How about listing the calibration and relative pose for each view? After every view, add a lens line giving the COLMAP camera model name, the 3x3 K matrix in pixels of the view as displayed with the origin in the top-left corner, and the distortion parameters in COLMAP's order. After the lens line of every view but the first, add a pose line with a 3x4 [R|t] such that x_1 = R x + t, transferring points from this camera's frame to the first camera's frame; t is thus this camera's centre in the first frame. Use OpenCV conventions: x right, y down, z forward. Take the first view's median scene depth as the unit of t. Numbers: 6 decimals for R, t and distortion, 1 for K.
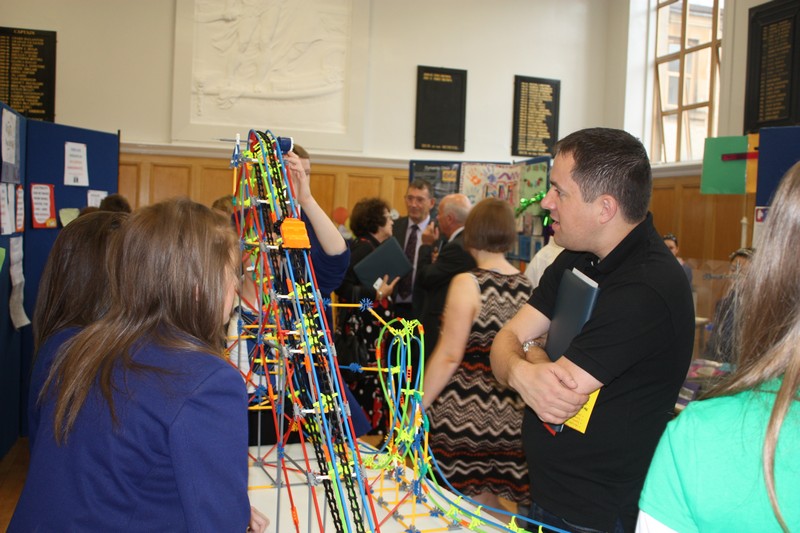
lens RADIAL K [[956.4, 0, 400.0], [0, 956.4, 266.5], [0, 0, 1]] dist [-0.098549, -0.001085]
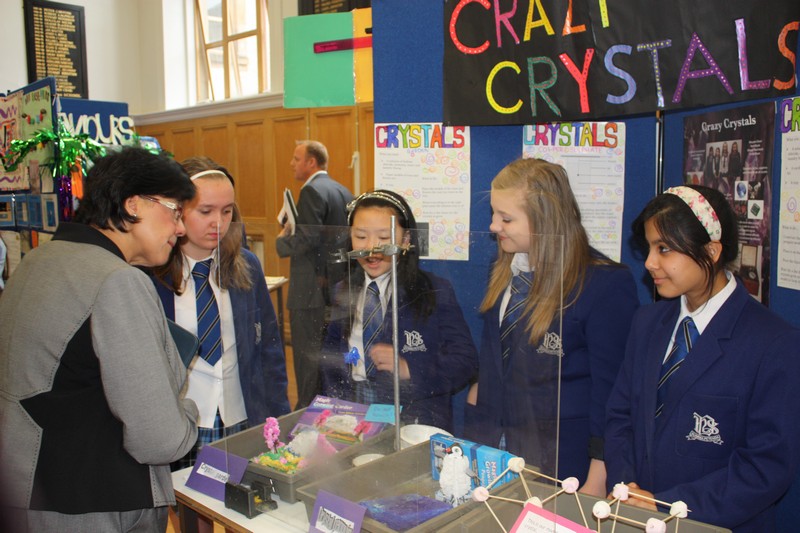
lens RADIAL K [[788.2, 0, 400.0], [0, 788.2, 266.5], [0, 0, 1]] dist [-0.156356, 0.223896]
pose [[0.872979, -0.109421, 0.475325, 0.069679], [0.074333, 0.992975, 0.092066, -0.008299], [-0.482060, -0.045039, 0.874980, 0.274541]]
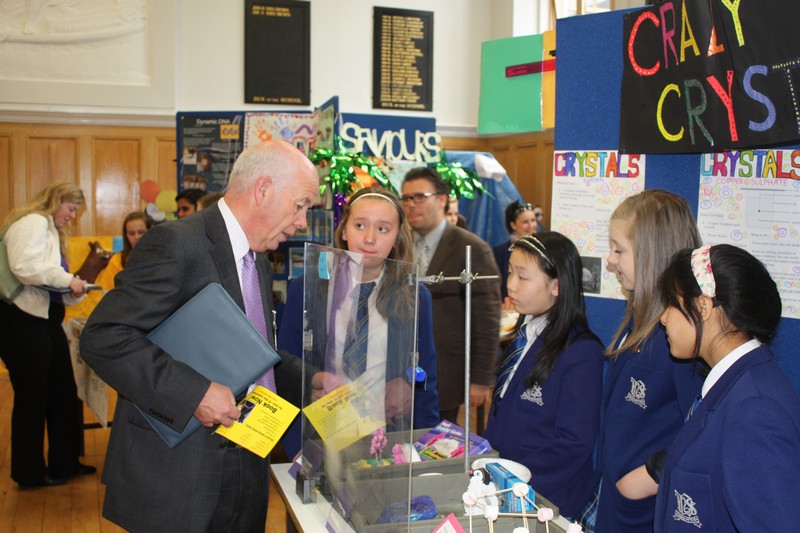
lens RADIAL K [[977.3, 0, 400.0], [0, 977.3, 266.5], [0, 0, 1]] dist [-0.016396, -0.020920]
pose [[0.999535, -0.029941, 0.005710, 0.140765], [0.029796, 0.999266, 0.024065, -0.004160], [-0.006426, -0.023883, 0.999694, 0.196571]]
